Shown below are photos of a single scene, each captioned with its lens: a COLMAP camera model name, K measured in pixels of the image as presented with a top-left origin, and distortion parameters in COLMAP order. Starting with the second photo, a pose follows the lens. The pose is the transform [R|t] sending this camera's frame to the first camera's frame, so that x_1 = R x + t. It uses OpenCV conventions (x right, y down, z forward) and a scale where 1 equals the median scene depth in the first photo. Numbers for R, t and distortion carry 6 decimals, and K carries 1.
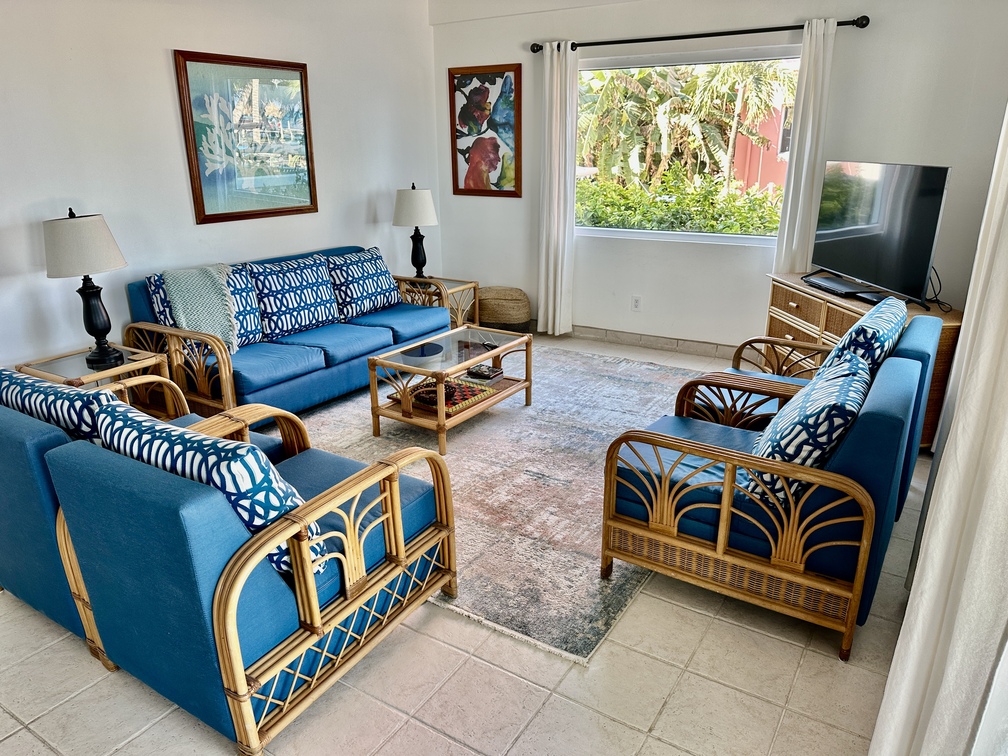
lens RADIAL K [[696.7, 0, 520.2], [0, 696.7, 378.7], [0, 0, 1]] dist [0.106144, -0.131729]
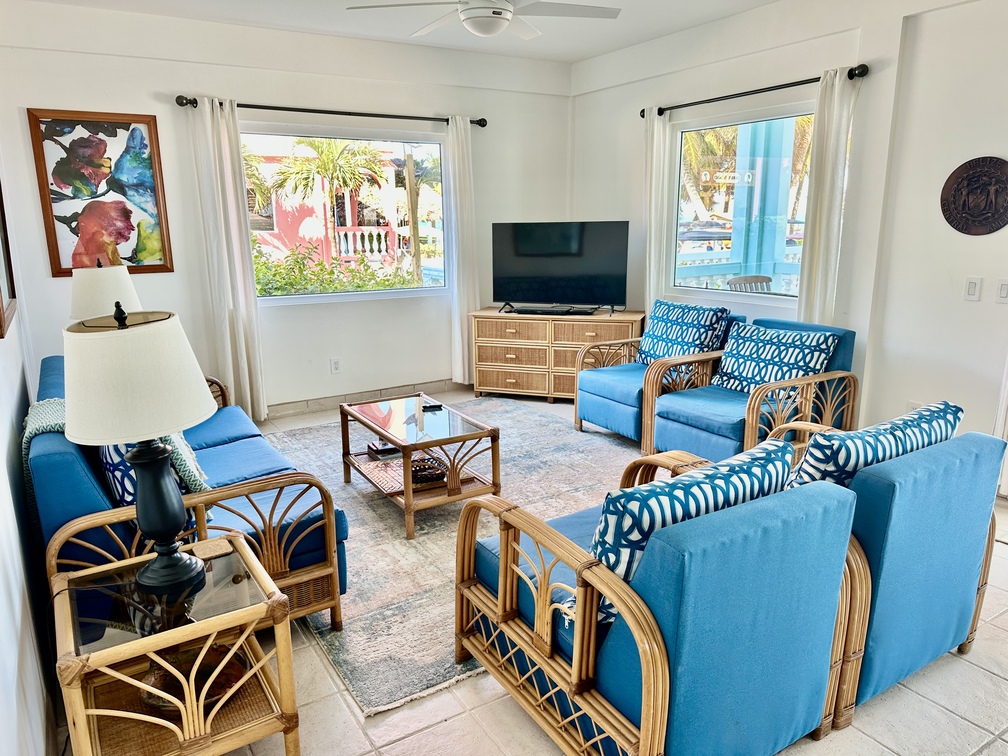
lens RADIAL K [[724.7, 0, 504.0], [0, 724.7, 378.0], [0, 0, 1]] dist [0.002951, -0.000536]
pose [[0.442579, -0.197284, 0.874759, -0.602721], [0.293541, 0.953627, 0.066556, -0.086553], [-0.847324, 0.227321, 0.479966, 0.305395]]
